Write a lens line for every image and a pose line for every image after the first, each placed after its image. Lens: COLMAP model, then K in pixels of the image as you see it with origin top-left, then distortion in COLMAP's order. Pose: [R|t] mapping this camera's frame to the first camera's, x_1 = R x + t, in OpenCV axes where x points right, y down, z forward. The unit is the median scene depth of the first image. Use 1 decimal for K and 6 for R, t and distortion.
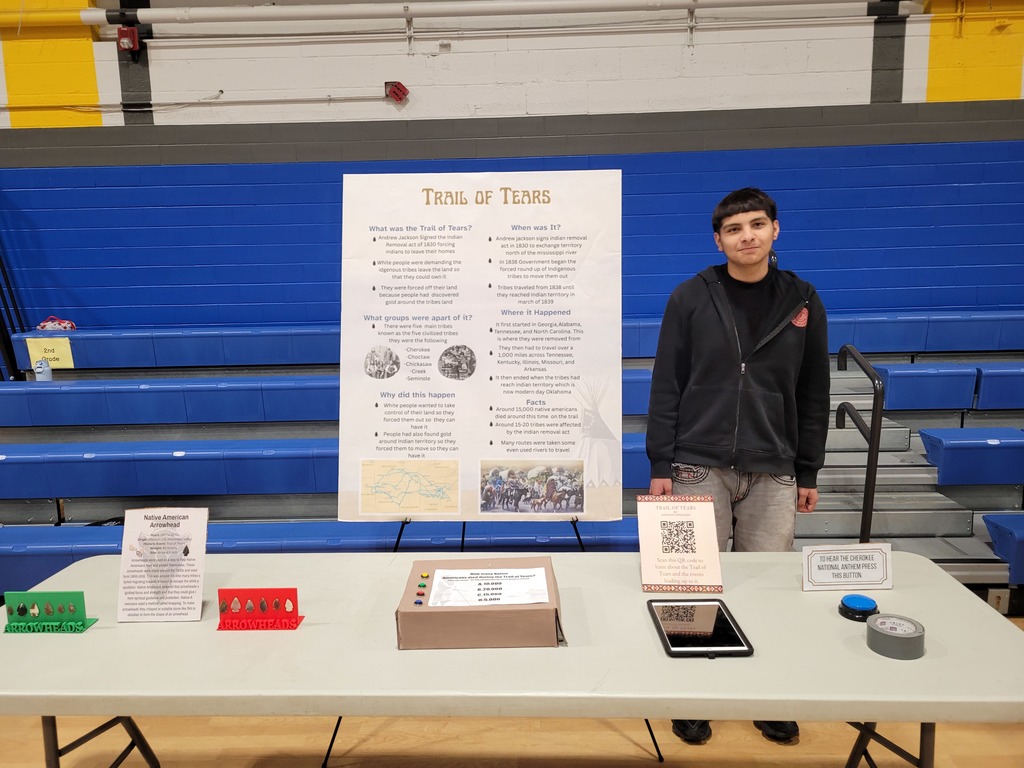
lens RADIAL K [[764.6, 0, 512.0], [0, 764.6, 384.0], [0, 0, 1]] dist [0.055664, -0.062287]
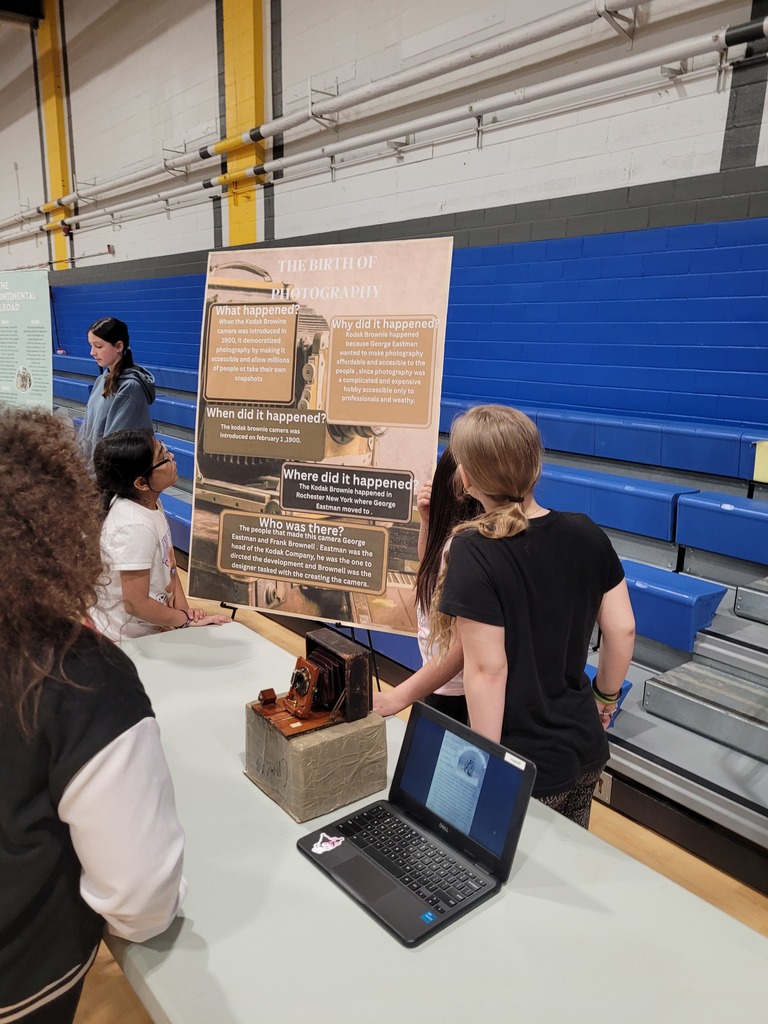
lens RADIAL K [[764.6, 0, 384.0], [0, 764.6, 512.0], [0, 0, 1]] dist [0.055664, -0.062287]
pose [[0.646030, 0.208804, -0.734197, 0.406822], [-0.119021, 0.977649, 0.173313, -0.044233], [0.753975, -0.024580, 0.656443, 0.068793]]
